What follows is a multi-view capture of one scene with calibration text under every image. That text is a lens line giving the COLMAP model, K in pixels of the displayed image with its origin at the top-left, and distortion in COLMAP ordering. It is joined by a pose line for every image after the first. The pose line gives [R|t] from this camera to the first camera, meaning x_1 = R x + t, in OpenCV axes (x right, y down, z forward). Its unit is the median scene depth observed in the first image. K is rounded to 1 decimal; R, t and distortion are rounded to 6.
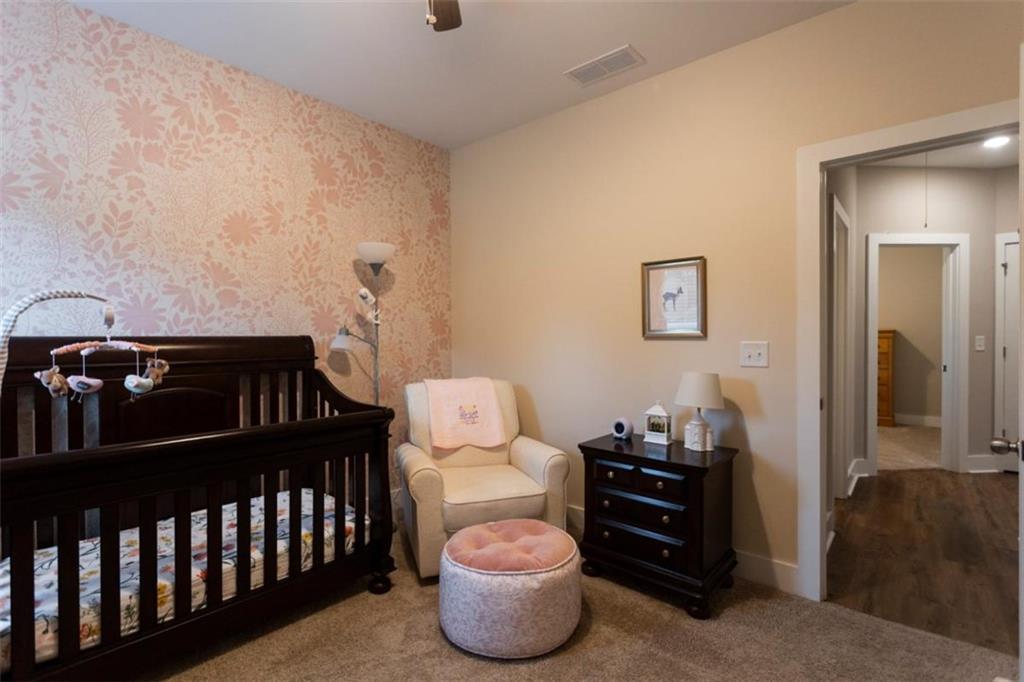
lens RADIAL K [[479.3, 0, 504.8], [0, 479.3, 340.7], [0, 0, 1]] dist [-0.001846, 0.001716]
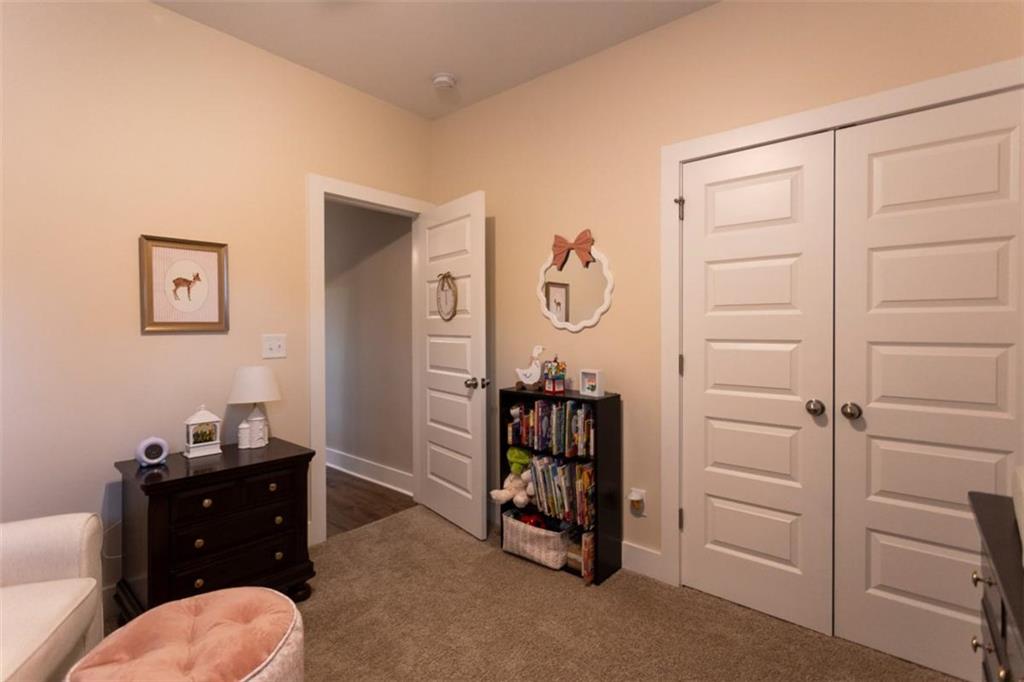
lens RADIAL K [[479.3, 0, 506.9], [0, 479.3, 331.5], [0, 0, 1]] dist [-0.001846, 0.001716]
pose [[0.003464, -0.005180, 0.999981, -0.825558], [0.011730, 0.999918, 0.005139, -0.006746], [-0.999925, 0.011712, 0.003524, 0.709855]]
